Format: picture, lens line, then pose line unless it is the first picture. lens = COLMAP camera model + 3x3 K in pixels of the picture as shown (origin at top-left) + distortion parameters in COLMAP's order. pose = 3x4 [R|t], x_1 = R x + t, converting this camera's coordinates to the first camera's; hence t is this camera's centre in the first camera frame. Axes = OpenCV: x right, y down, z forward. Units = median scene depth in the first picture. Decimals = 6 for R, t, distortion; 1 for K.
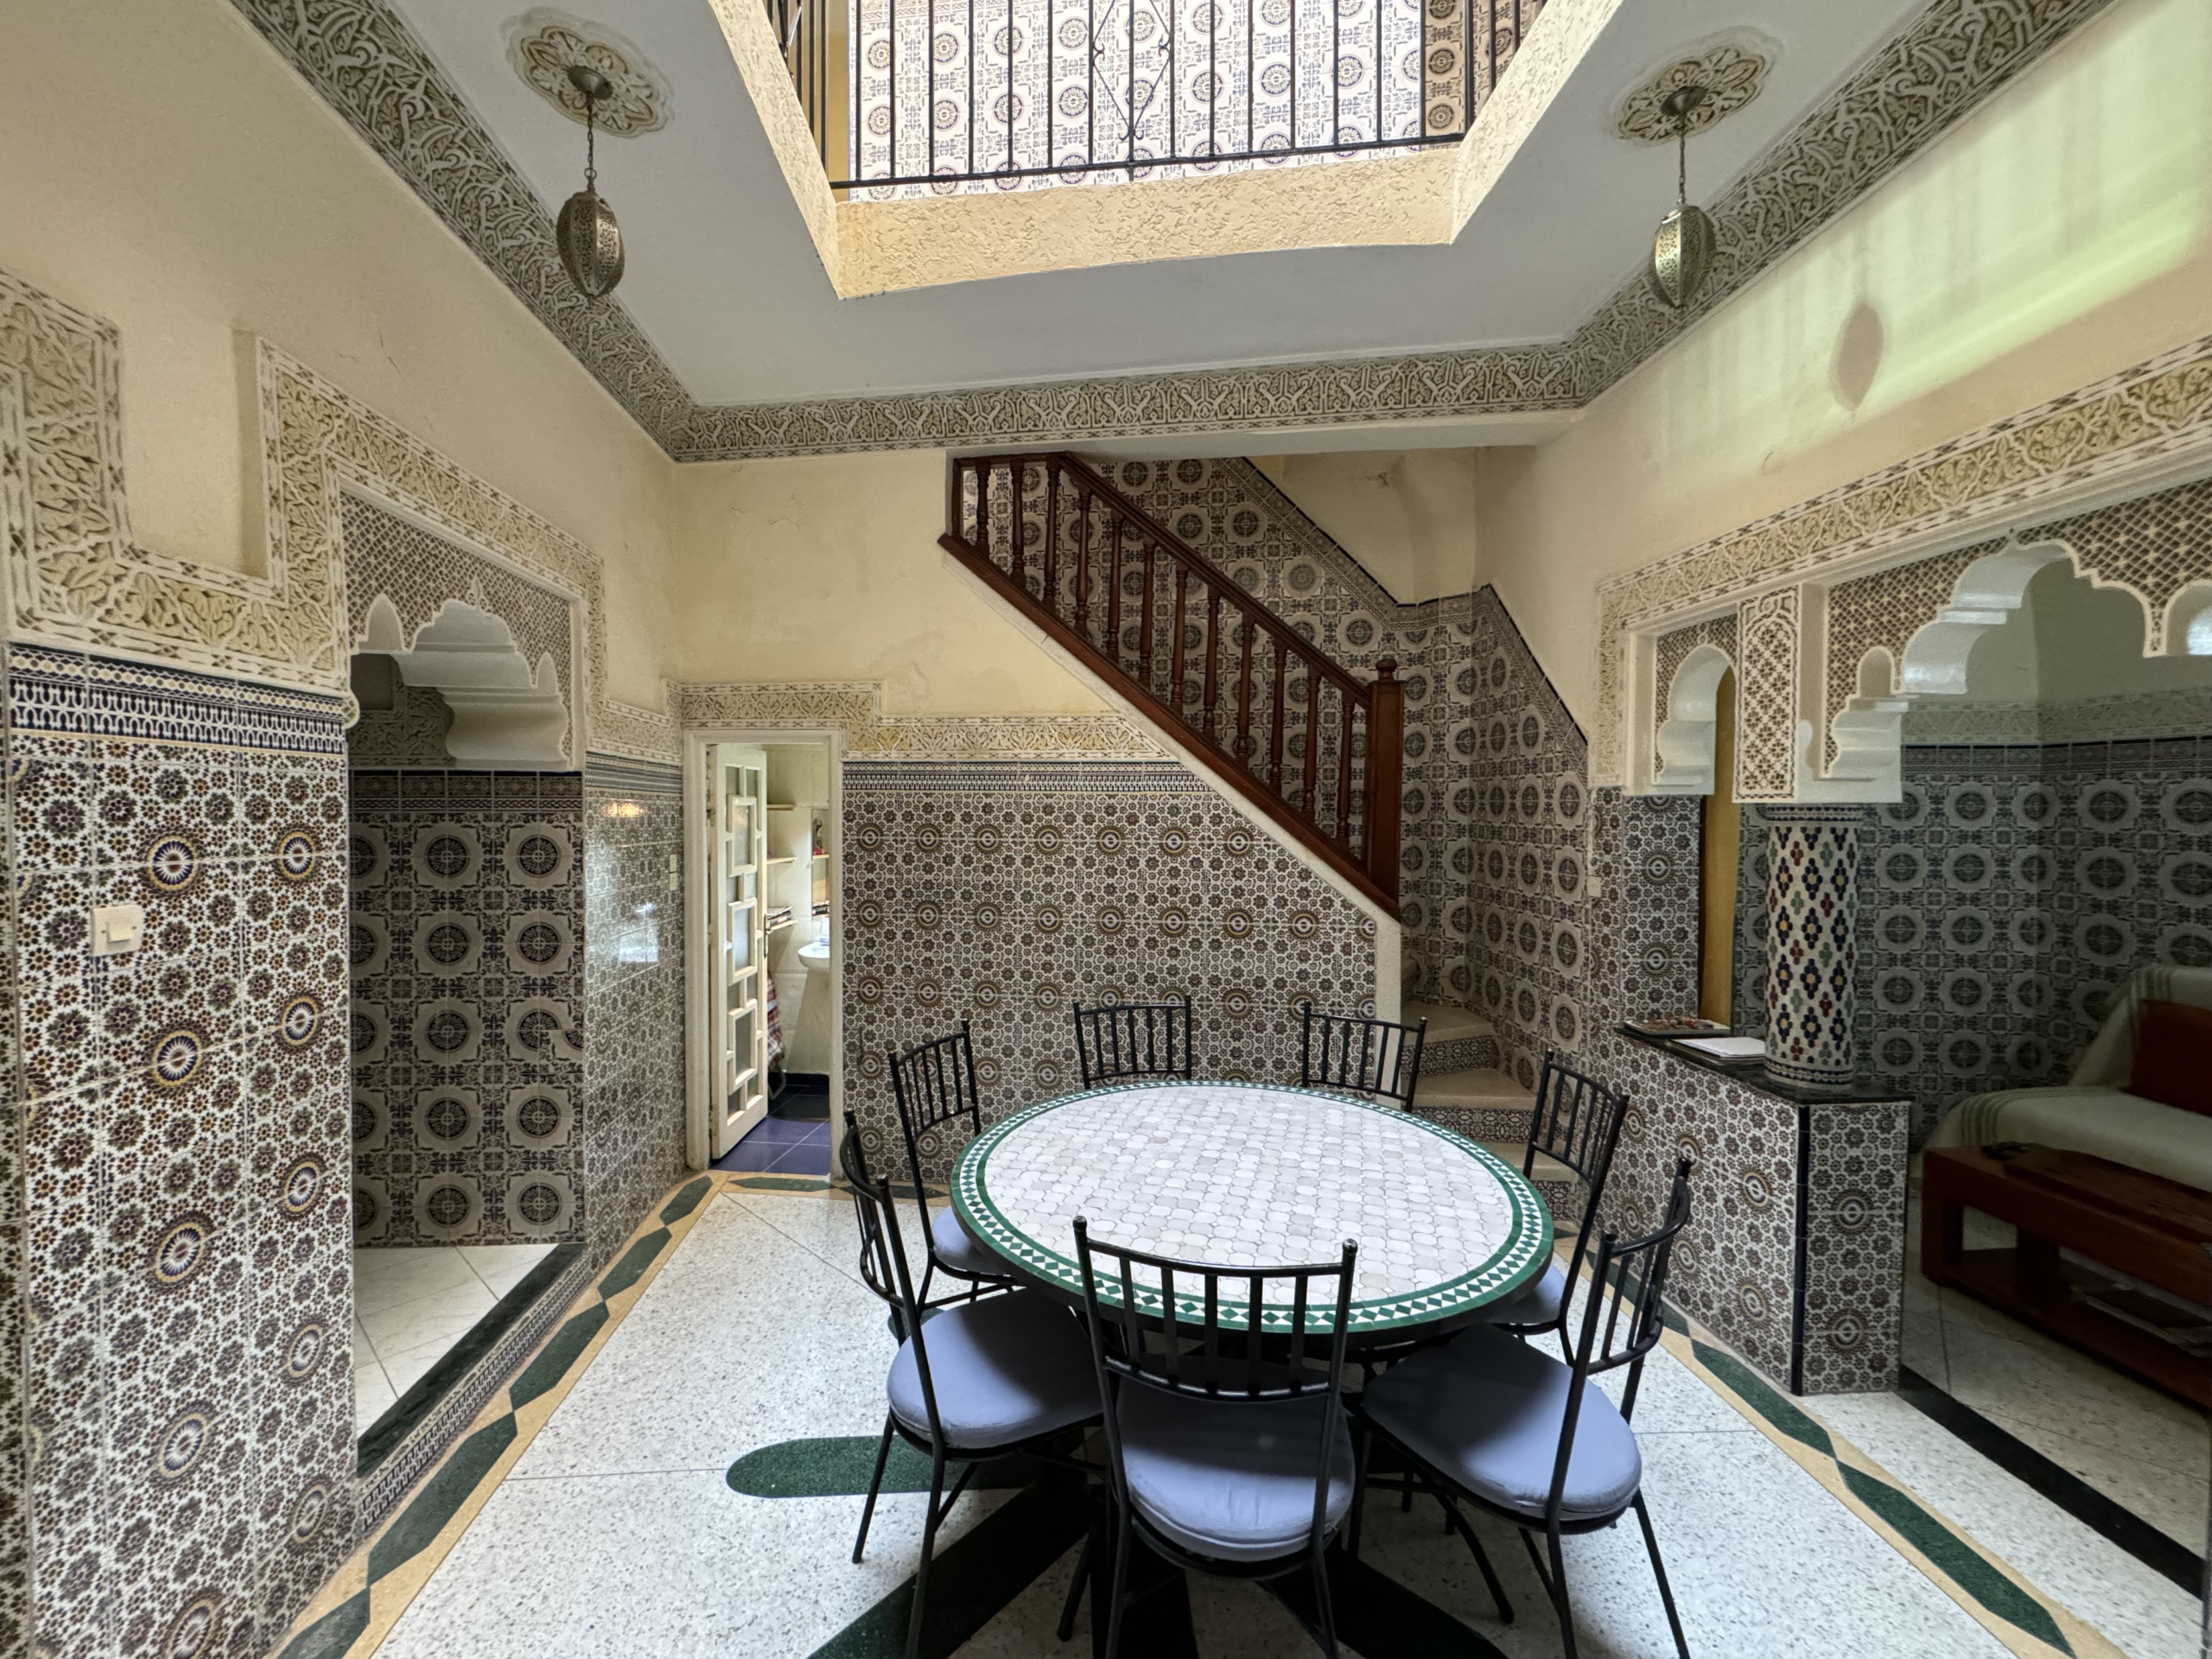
lens RADIAL K [[881.6, 0, 1112.6], [0, 881.6, 830.4], [0, 0, 1]] dist [-0.002679, 0.000287]
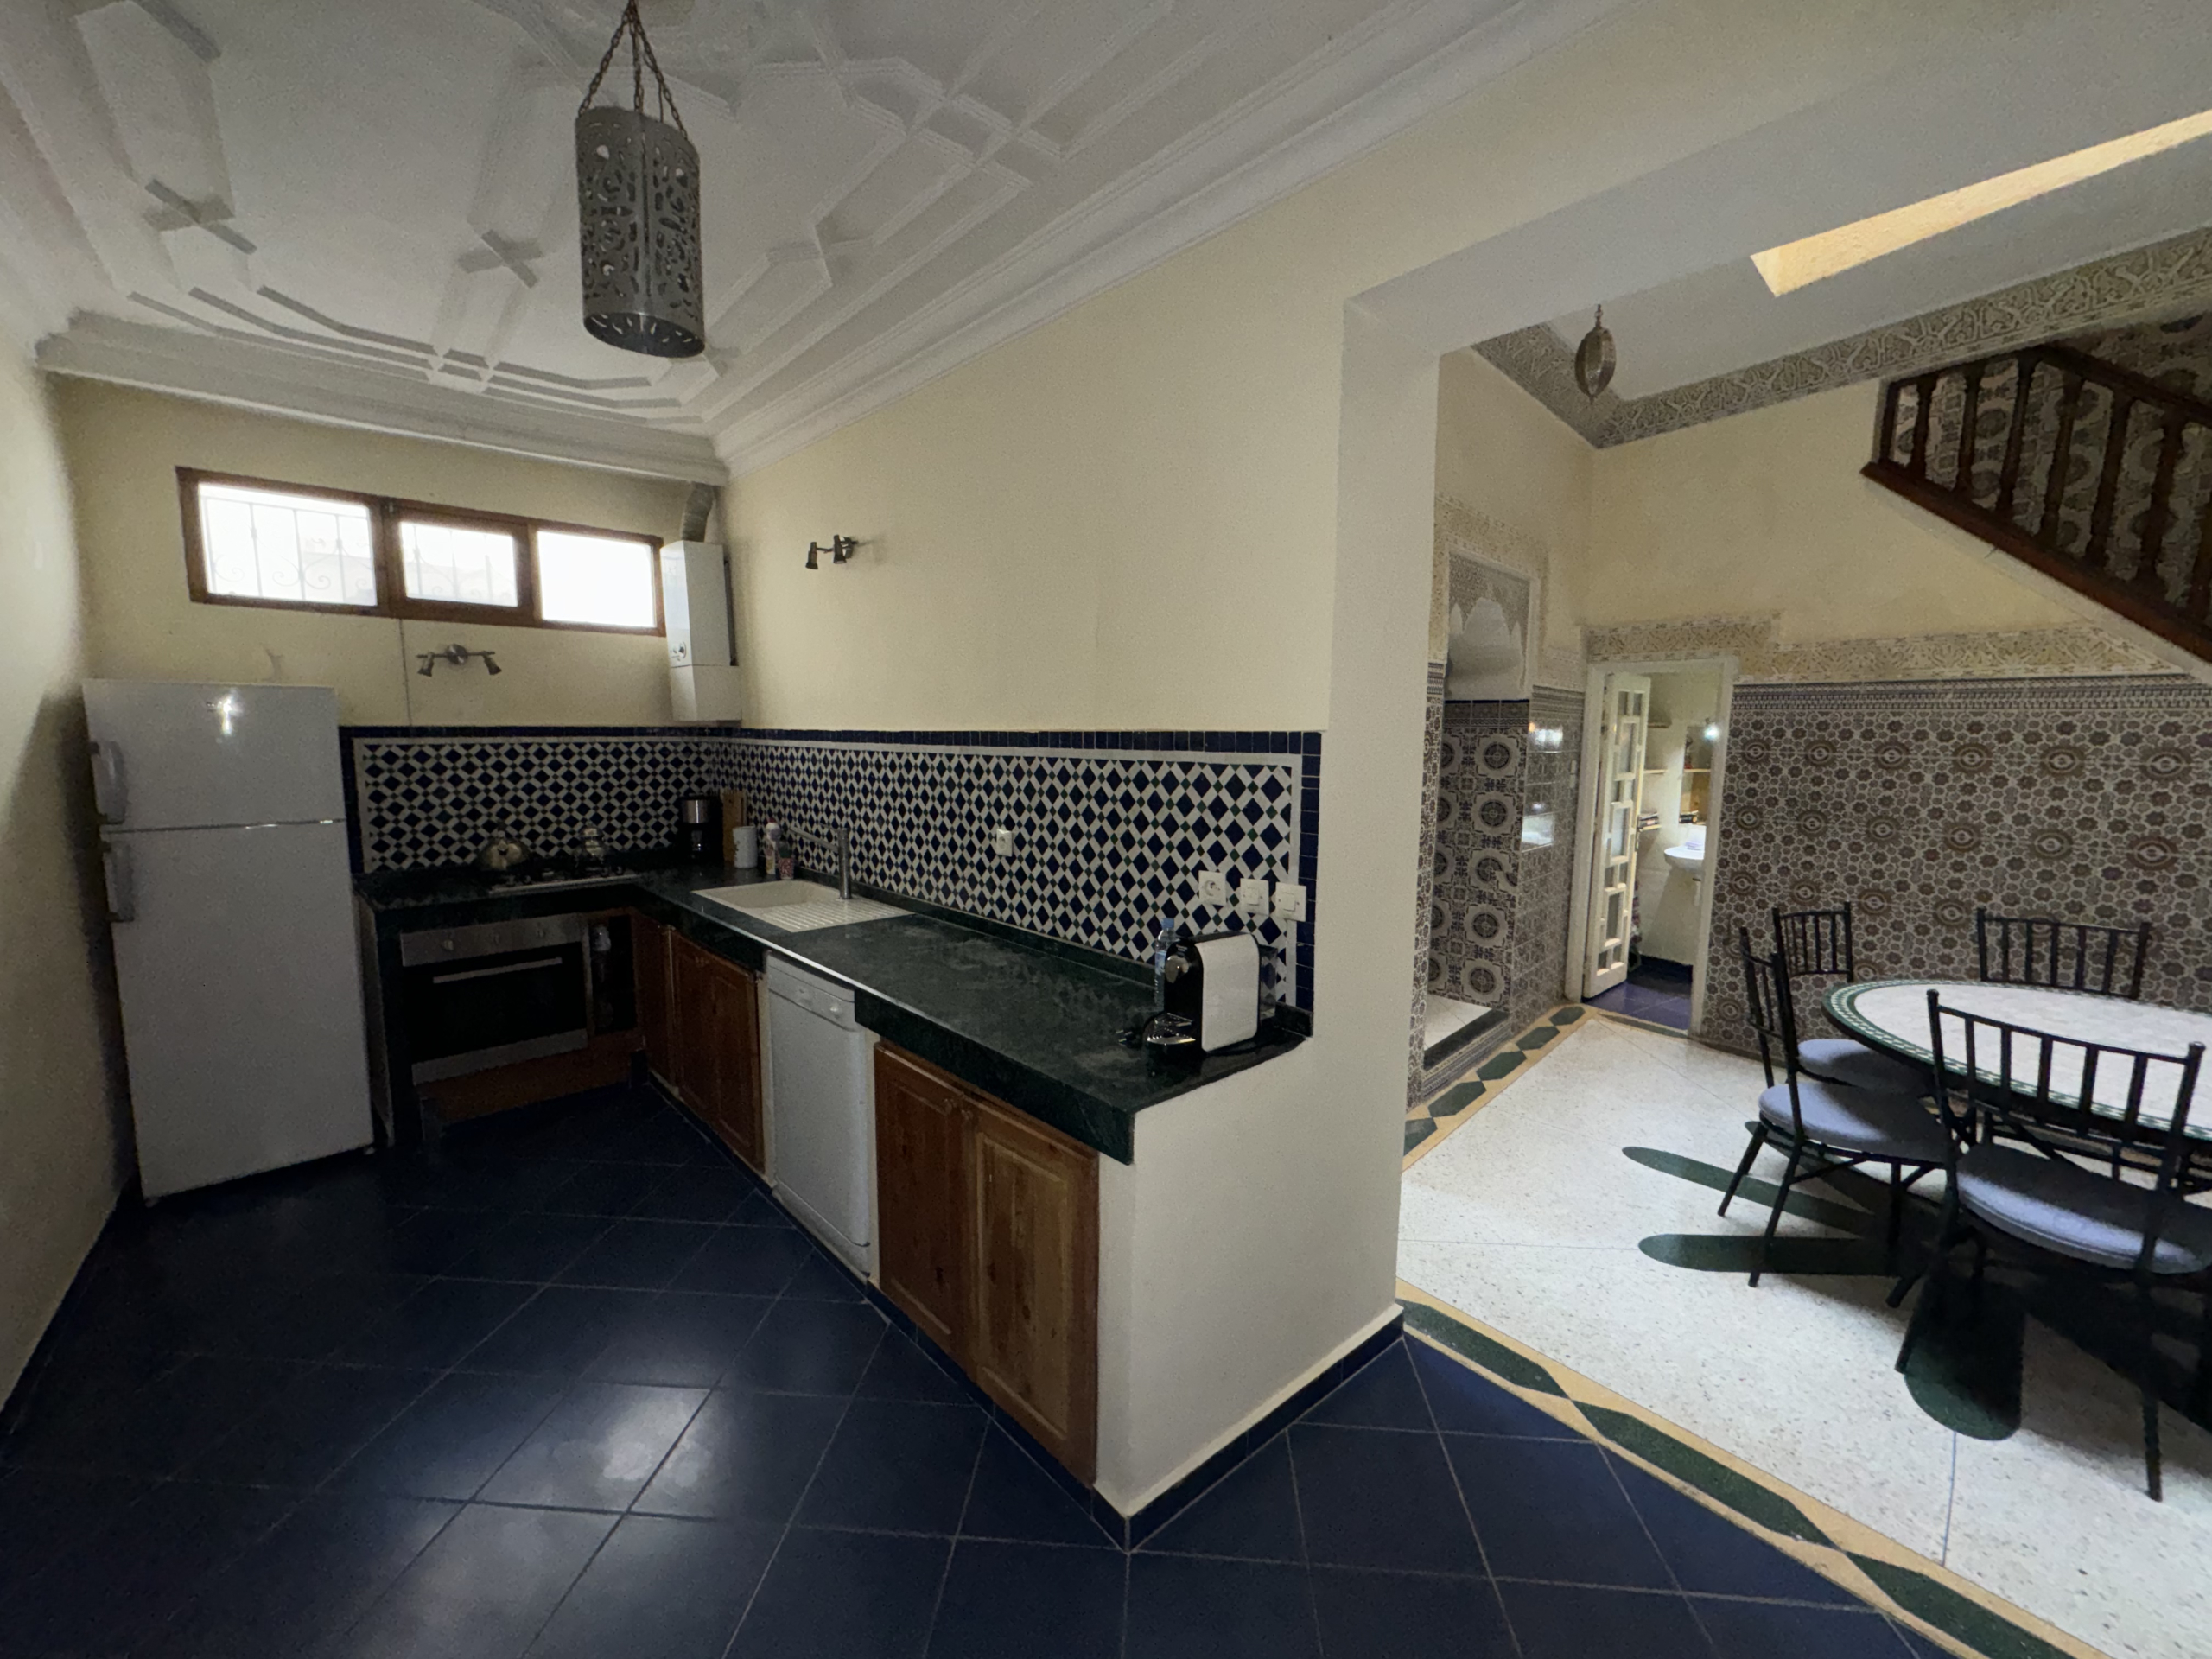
lens RADIAL K [[881.6, 0, 1099.4], [0, 881.6, 829.8], [0, 0, 1]] dist [-0.002679, 0.000287]
pose [[0.637377, 0.092595, -0.764969, 0.069431], [-0.023819, 0.994647, 0.100549, 0.015458], [0.770184, -0.045867, 0.636170, -0.411083]]
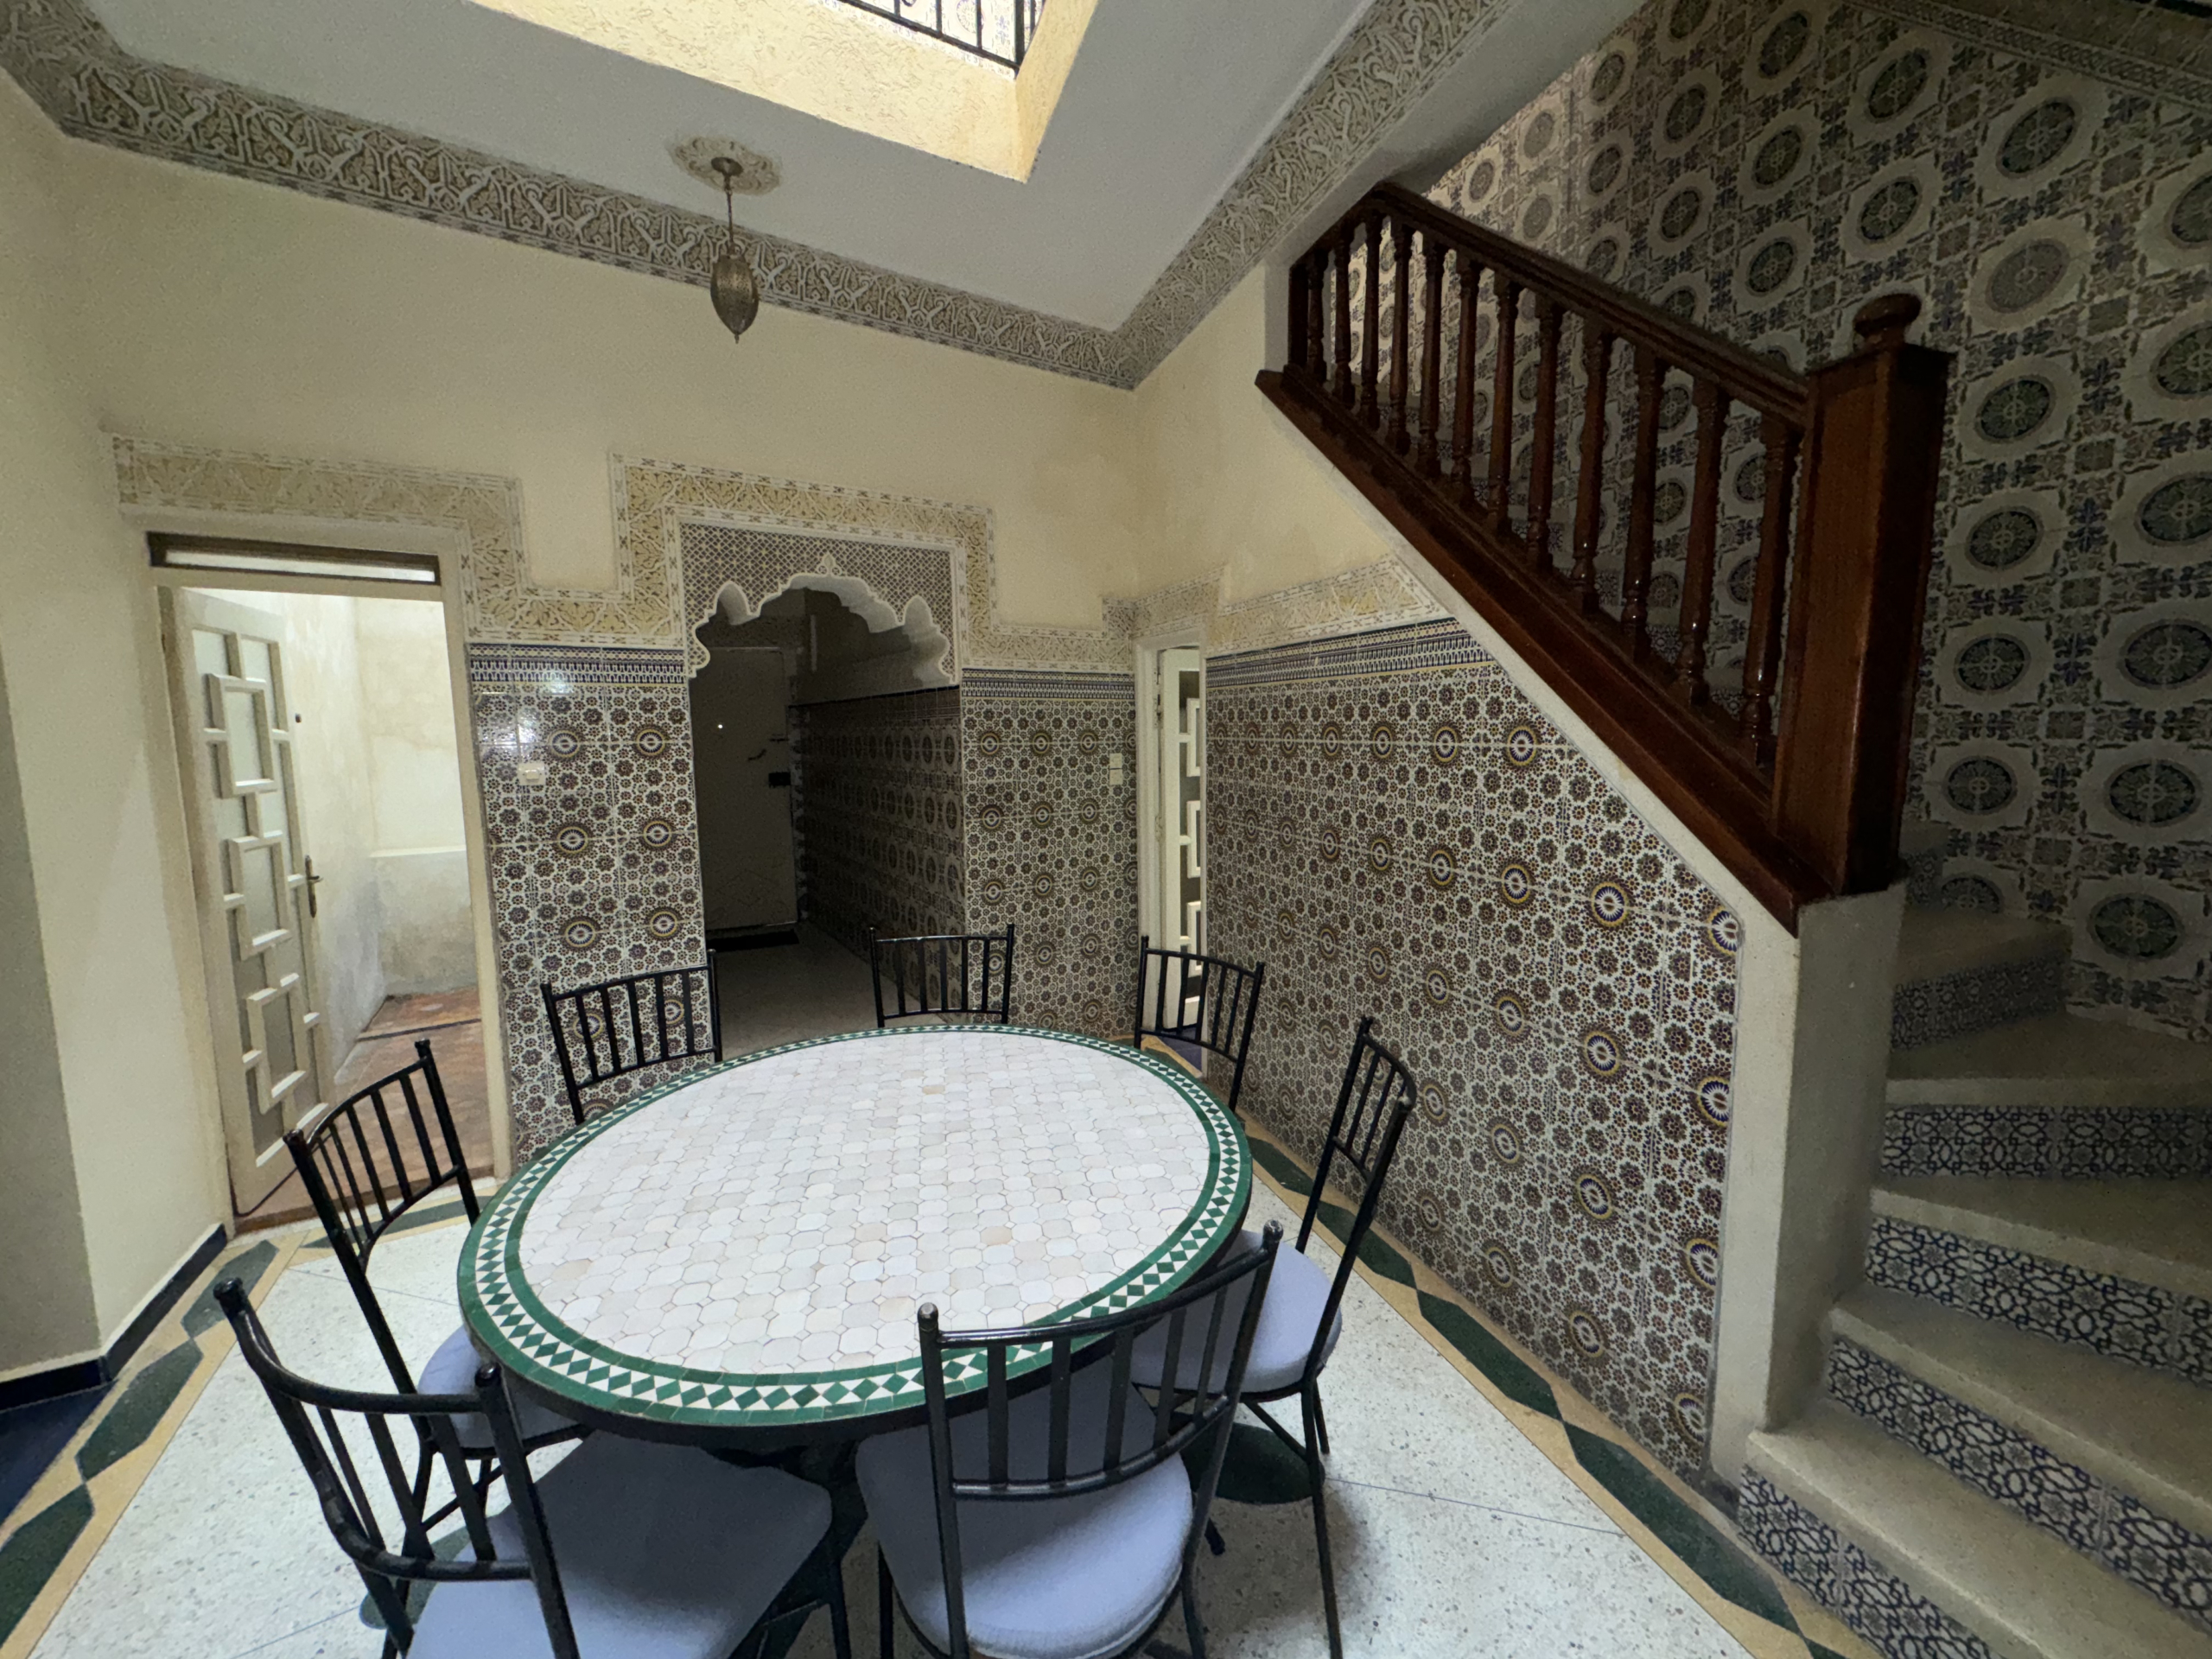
lens RADIAL K [[881.6, 0, 1109.3], [0, 881.6, 834.6], [0, 0, 1]] dist [-0.002679, 0.000287]
pose [[0.453613, 0.096791, -0.885927, 0.546012], [-0.002671, 0.994228, 0.107255, 0.010181], [0.891195, -0.046286, 0.451253, 0.496211]]
